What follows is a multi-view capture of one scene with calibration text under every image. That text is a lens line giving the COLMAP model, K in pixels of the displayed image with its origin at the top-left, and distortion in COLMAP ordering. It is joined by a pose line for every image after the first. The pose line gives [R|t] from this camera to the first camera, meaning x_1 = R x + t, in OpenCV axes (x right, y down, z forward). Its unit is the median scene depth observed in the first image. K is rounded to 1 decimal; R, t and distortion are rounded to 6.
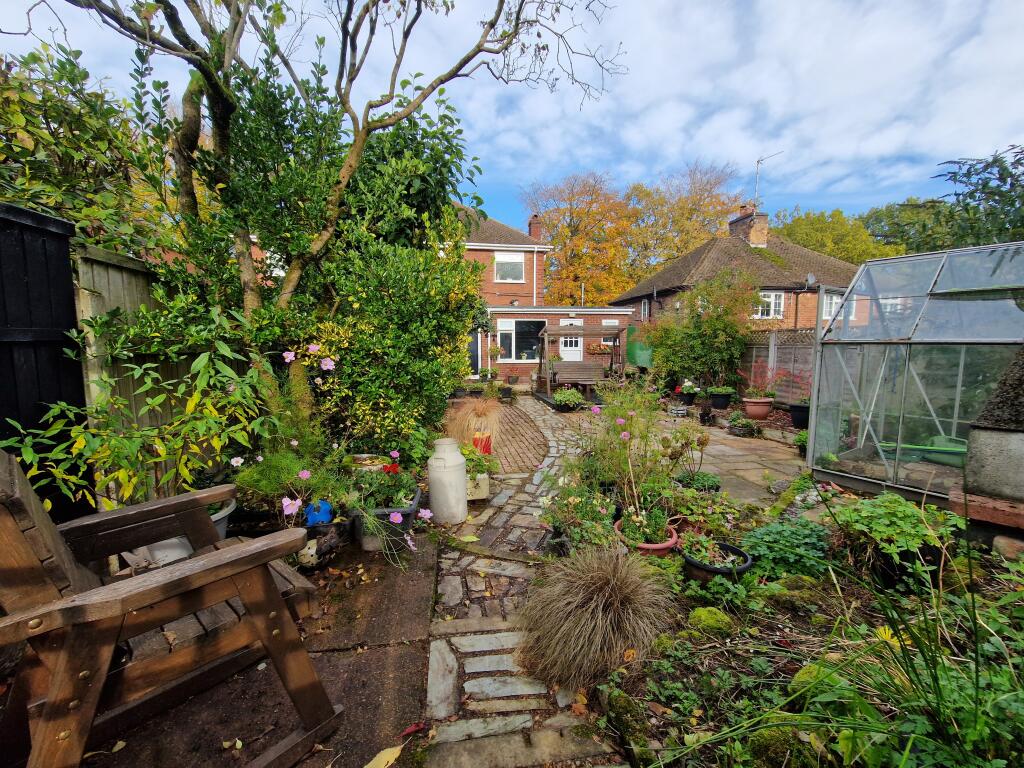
lens RADIAL K [[418.6, 0, 512.0], [0, 418.6, 384.0], [0, 0, 1]] dist [0.001034, -0.007338]
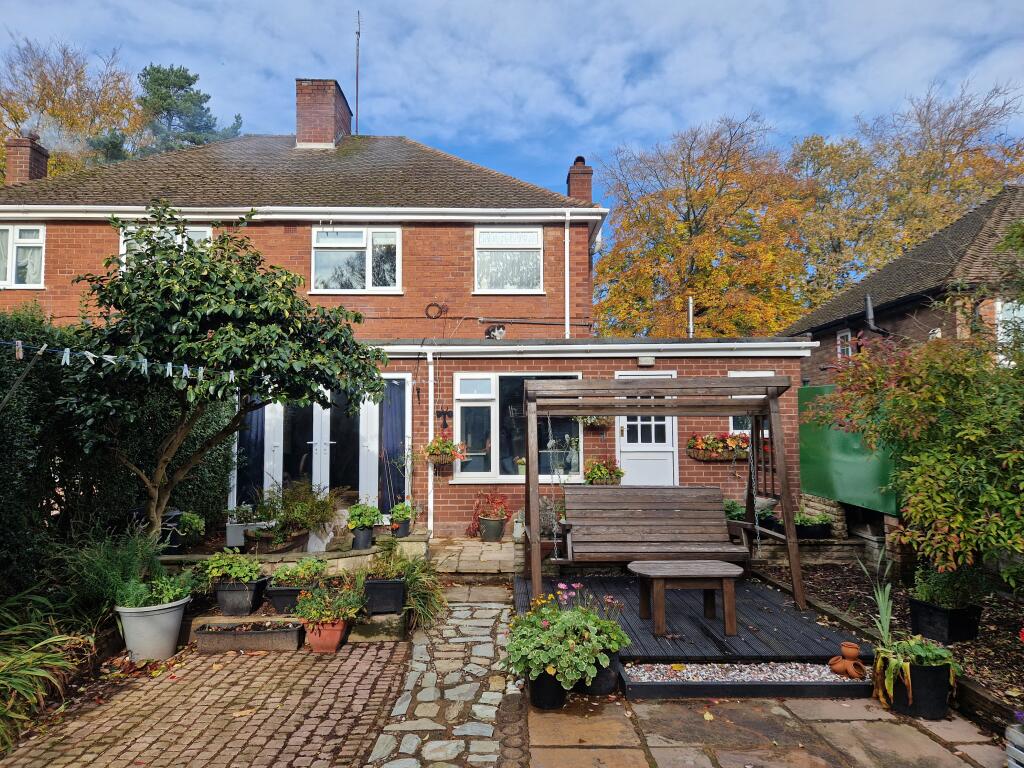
lens RADIAL K [[659.7, 0, 512.0], [0, 659.7, 384.0], [0, 0, 1]] dist [0.032883, -0.001639]
pose [[0.987633, -0.013518, -0.156198, 0.111094], [-0.012776, 0.986023, -0.166118, -0.037761], [0.156261, 0.166059, 0.973657, 0.371474]]
